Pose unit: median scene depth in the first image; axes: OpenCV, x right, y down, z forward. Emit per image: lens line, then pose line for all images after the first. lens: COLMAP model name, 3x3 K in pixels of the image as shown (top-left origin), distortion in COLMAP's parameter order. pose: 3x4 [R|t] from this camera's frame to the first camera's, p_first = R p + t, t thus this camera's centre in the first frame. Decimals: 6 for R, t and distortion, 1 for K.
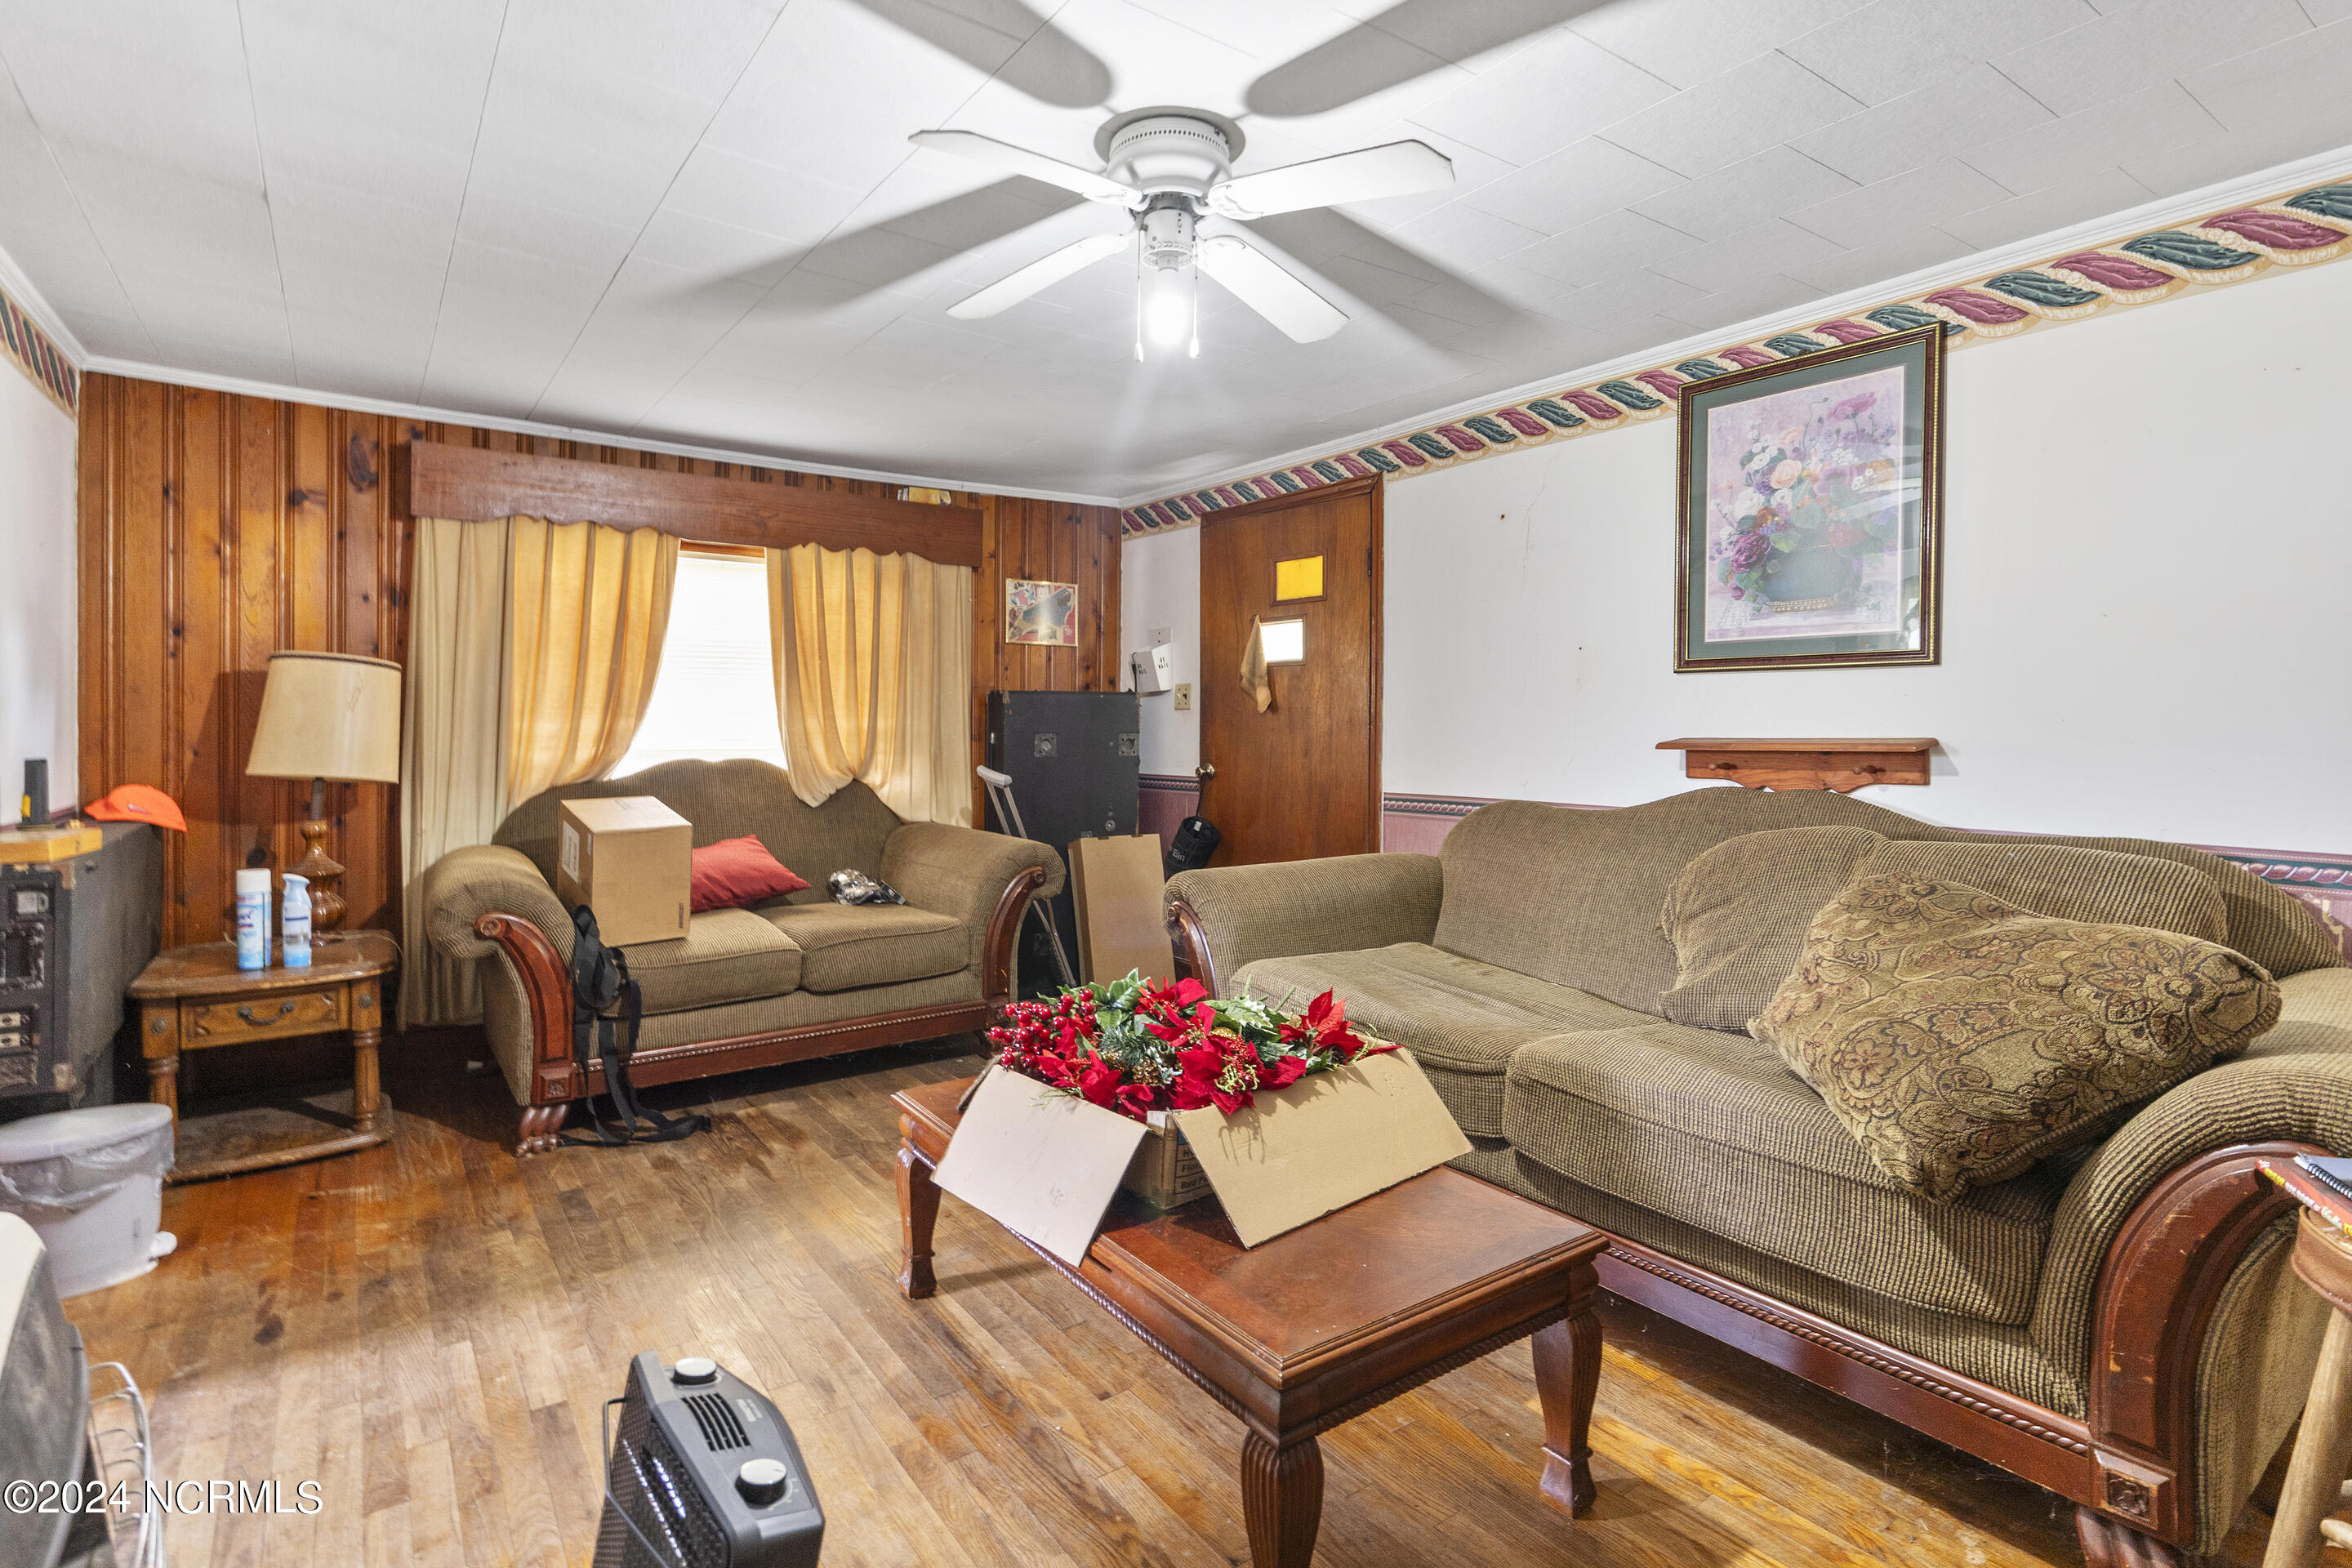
lens RADIAL K [[1169.0, 0, 1184.4], [0, 1169.0, 729.6], [0, 0, 1]] dist [0.001232, 0.001389]
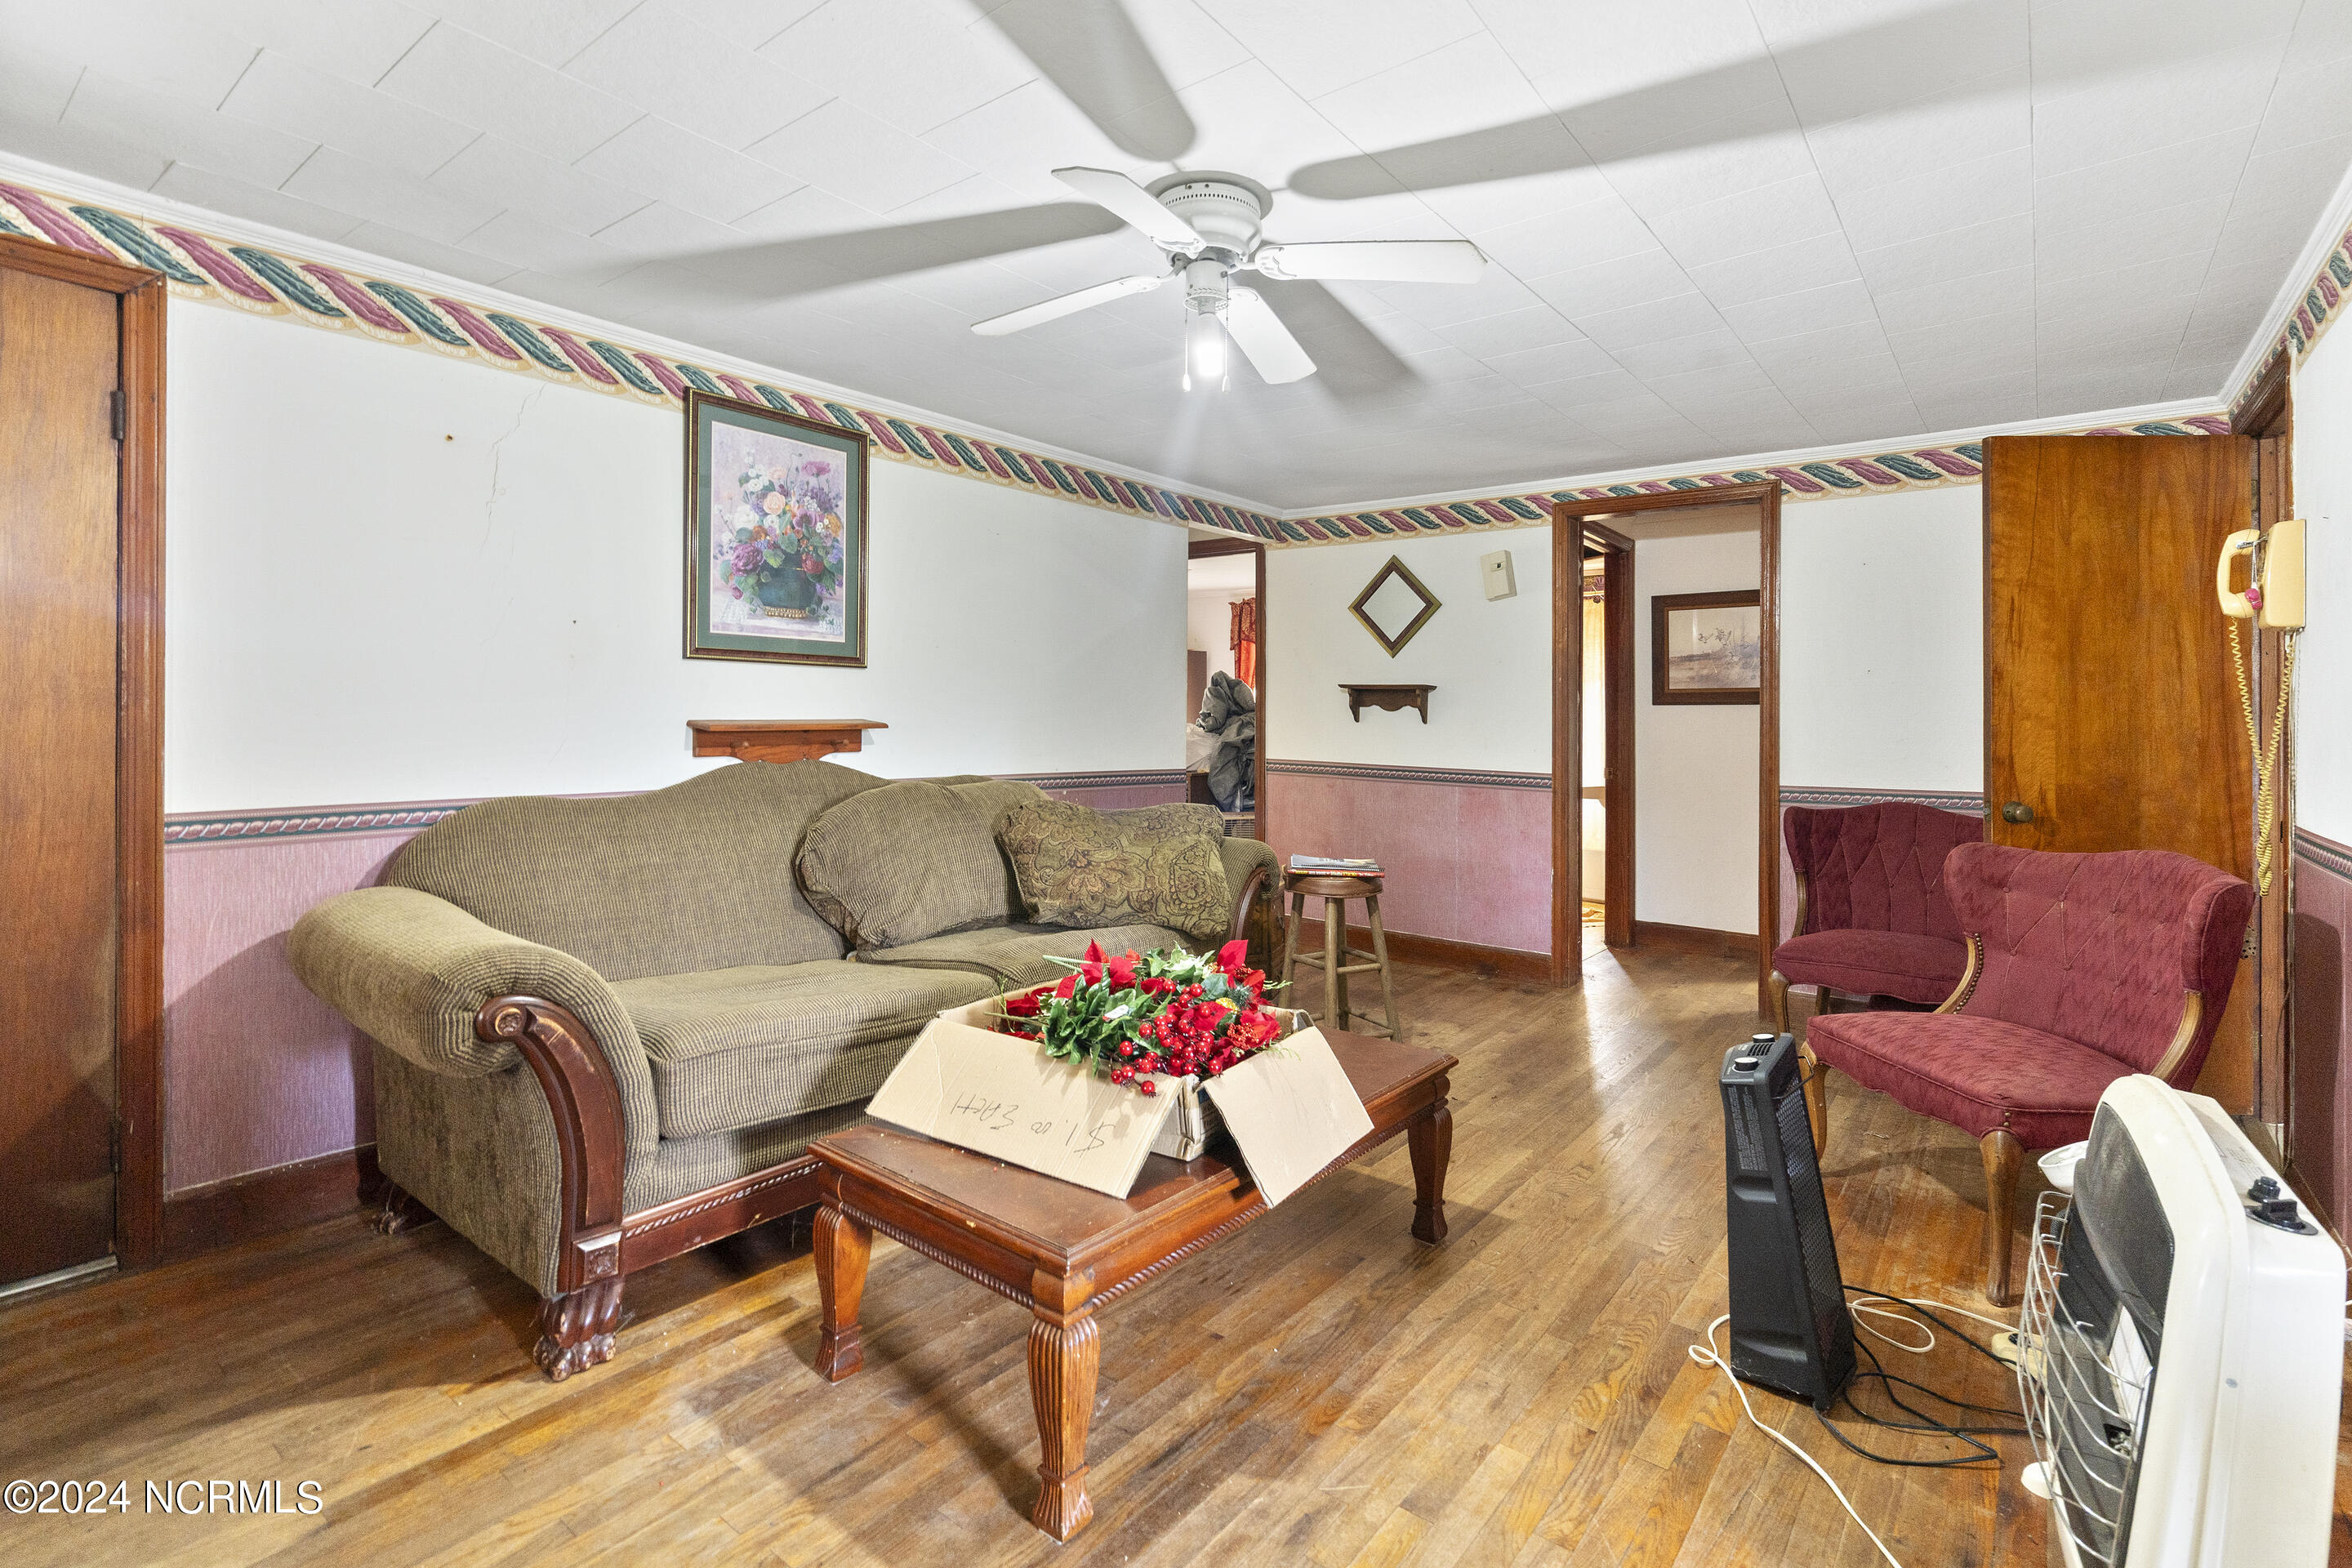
lens RADIAL K [[1073.5, 0, 1219.6], [0, 1073.5, 721.7], [0, 0, 1]] dist [-0.014498, -0.000044]
pose [[-0.291033, 0.000387, 0.956713, -0.677563], [-0.000992, 0.999999, -0.000706, 0.009048], [-0.956713, -0.001154, -0.291032, 0.870595]]
